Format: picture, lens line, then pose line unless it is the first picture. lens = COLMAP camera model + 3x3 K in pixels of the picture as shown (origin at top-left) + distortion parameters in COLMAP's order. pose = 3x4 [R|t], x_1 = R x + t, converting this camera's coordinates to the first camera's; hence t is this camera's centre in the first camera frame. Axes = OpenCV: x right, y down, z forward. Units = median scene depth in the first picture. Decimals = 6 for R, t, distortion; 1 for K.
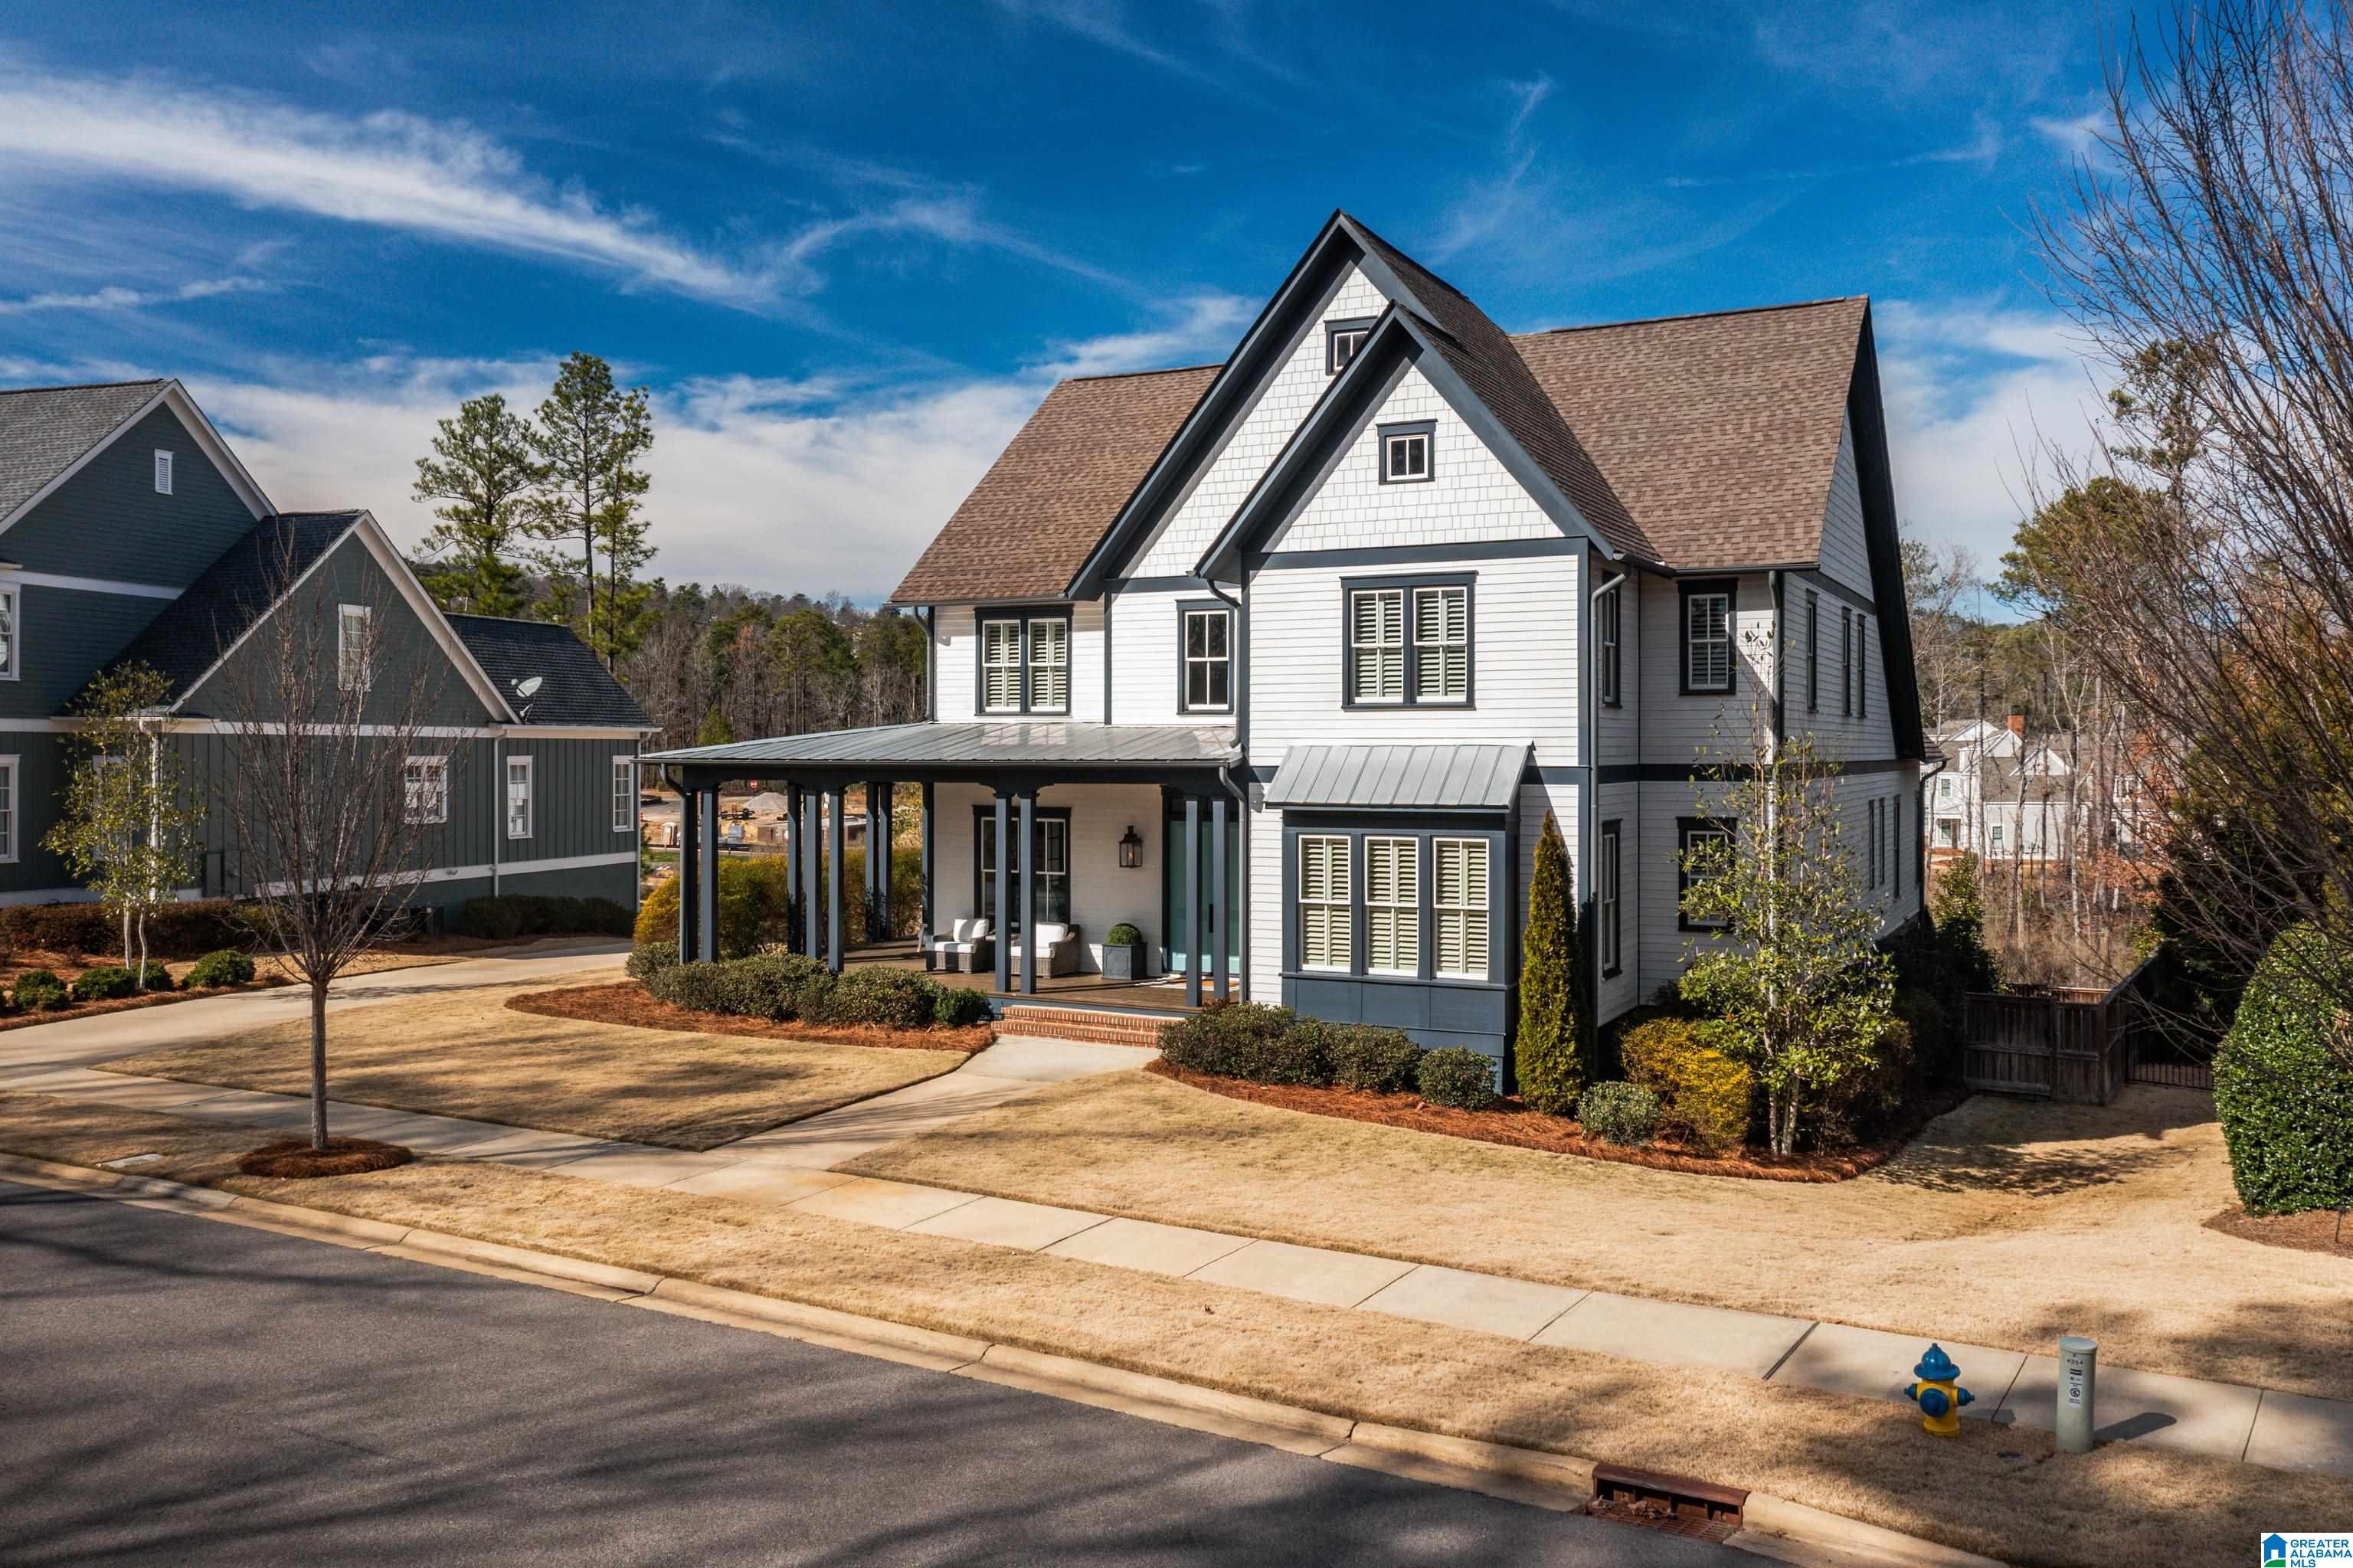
lens RADIAL K [[1847.2, 0, 1083.8], [0, 1847.2, 743.6], [0, 0, 1]] dist [-0.044356, 0.073269]
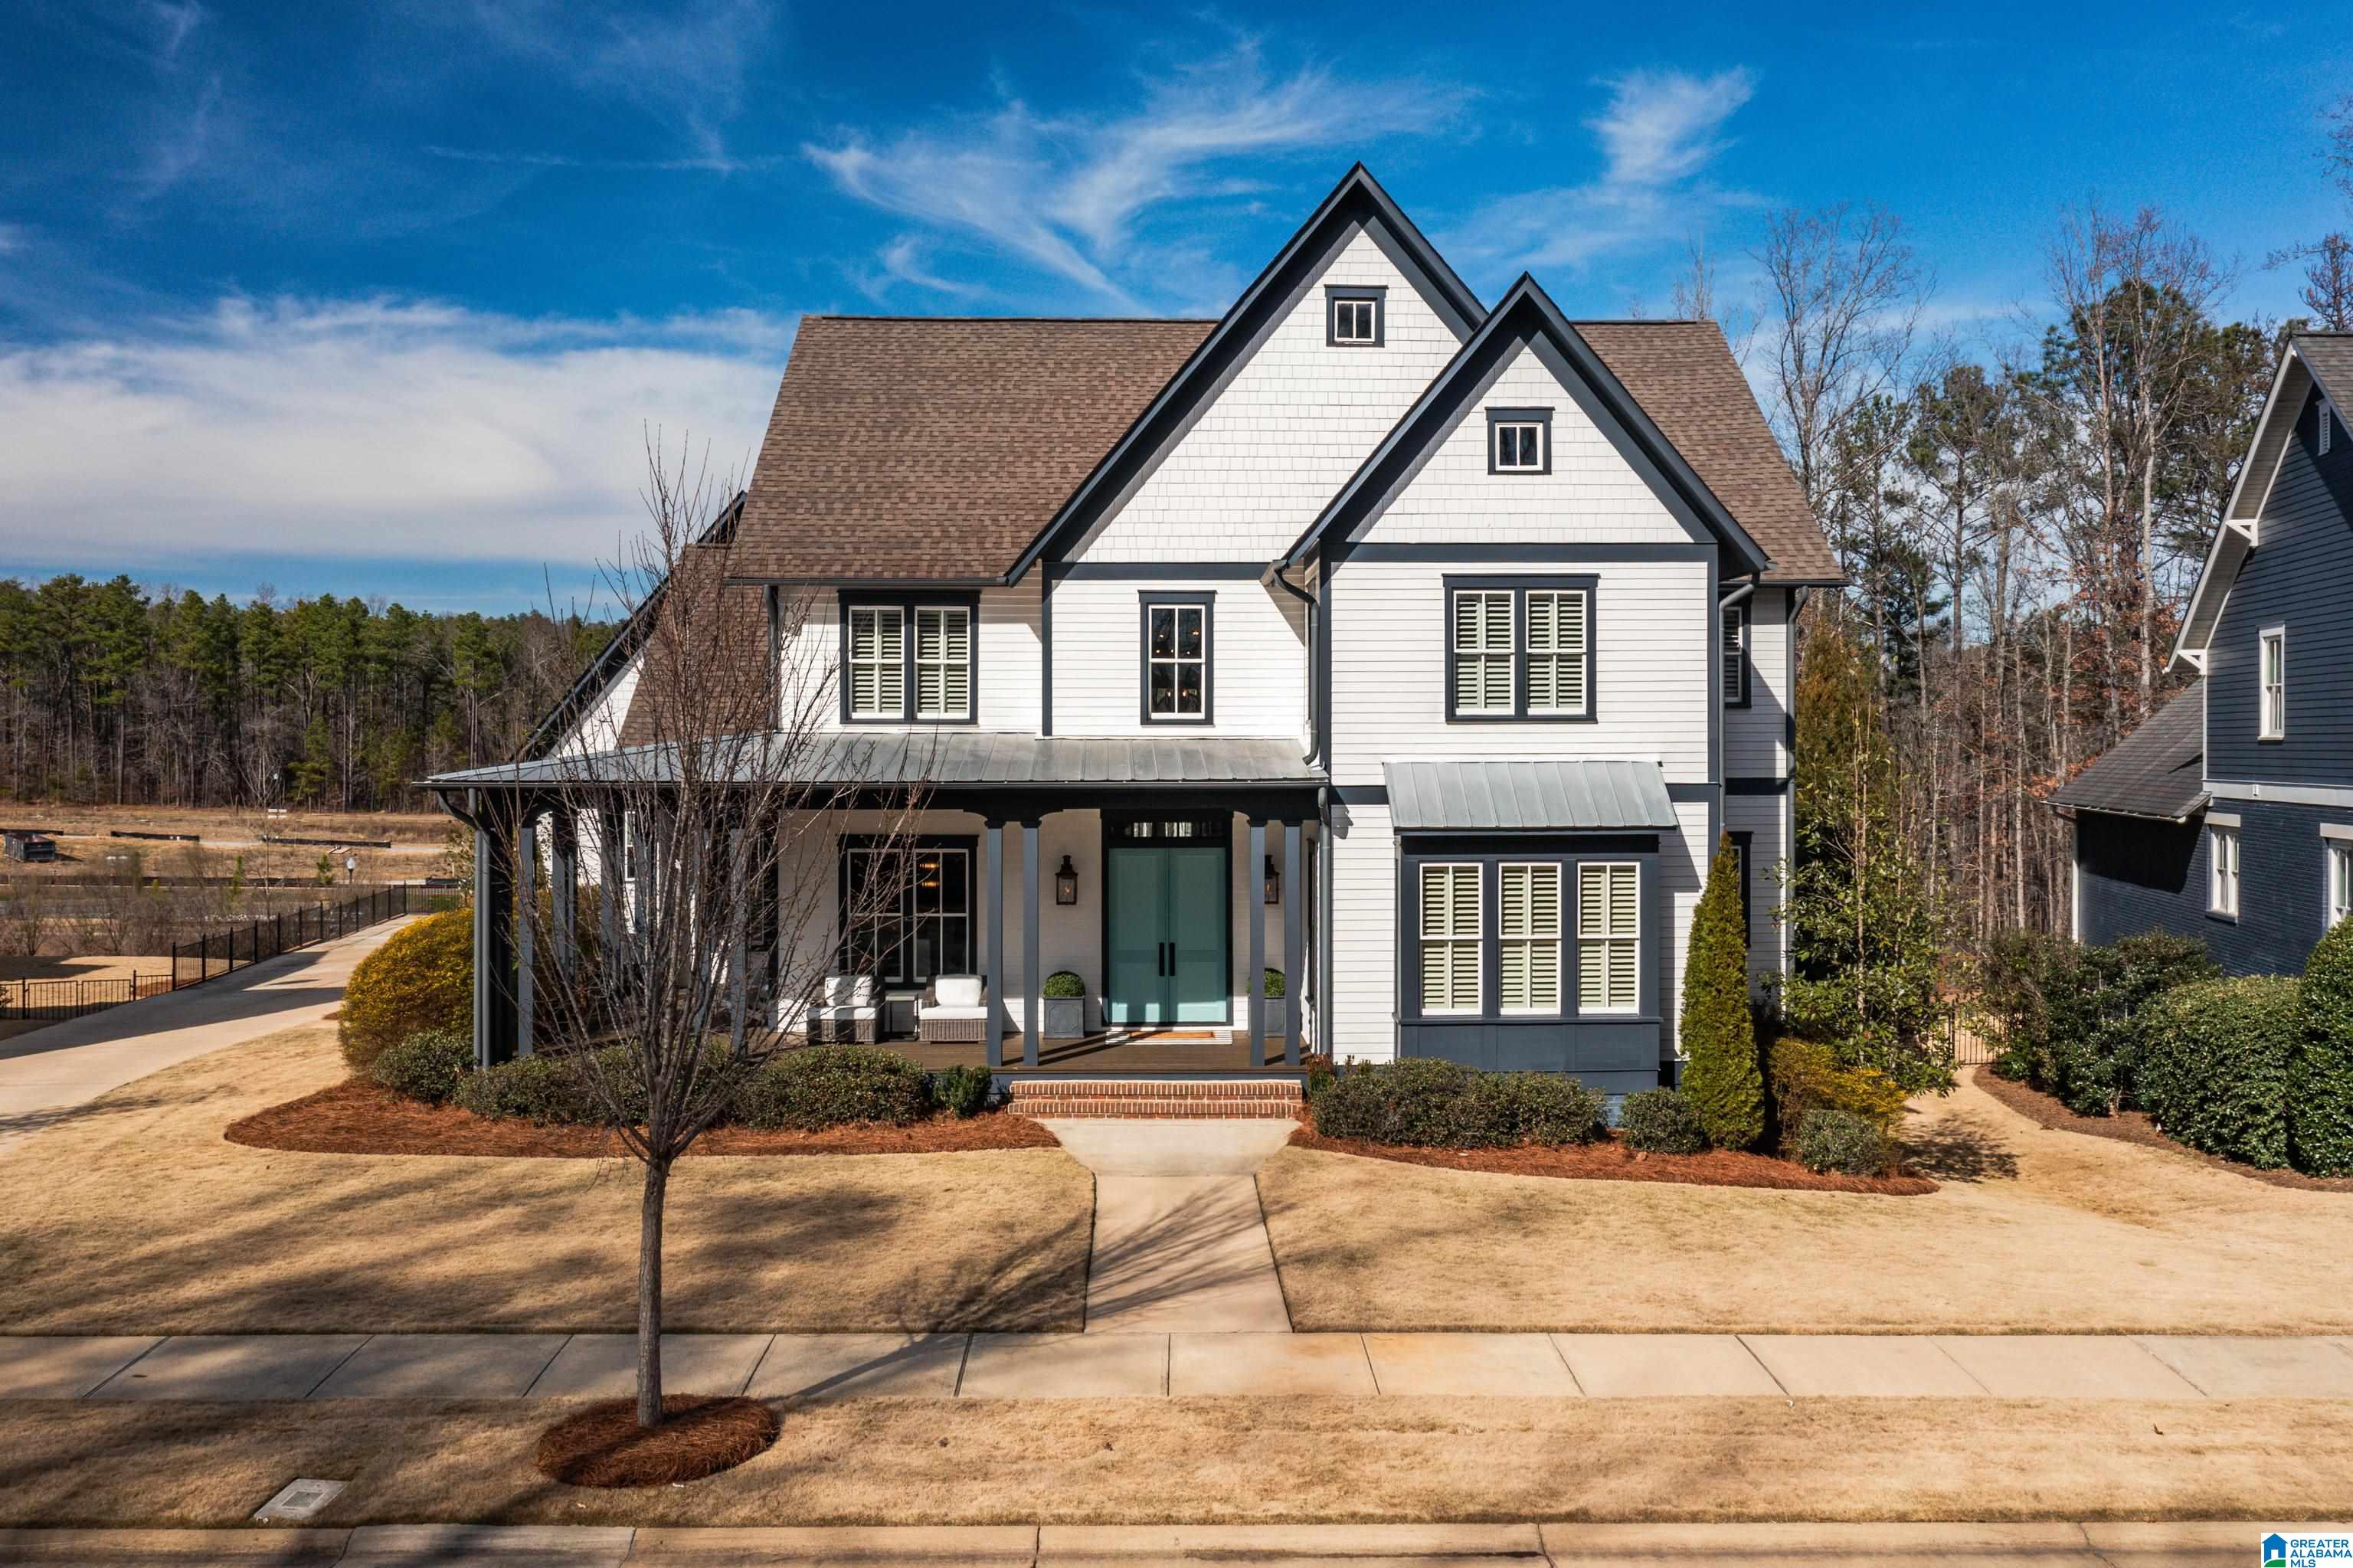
lens RADIAL K [[1908.6, 0, 1137.4], [0, 1908.6, 742.5], [0, 0, 1]] dist [0.001861, -0.050389]
pose [[0.865535, -0.001464, 0.500847, -0.455012], [0.001217, 0.999999, 0.000819, -0.009219], [-0.500848, -0.000100, 0.865535, 0.270729]]
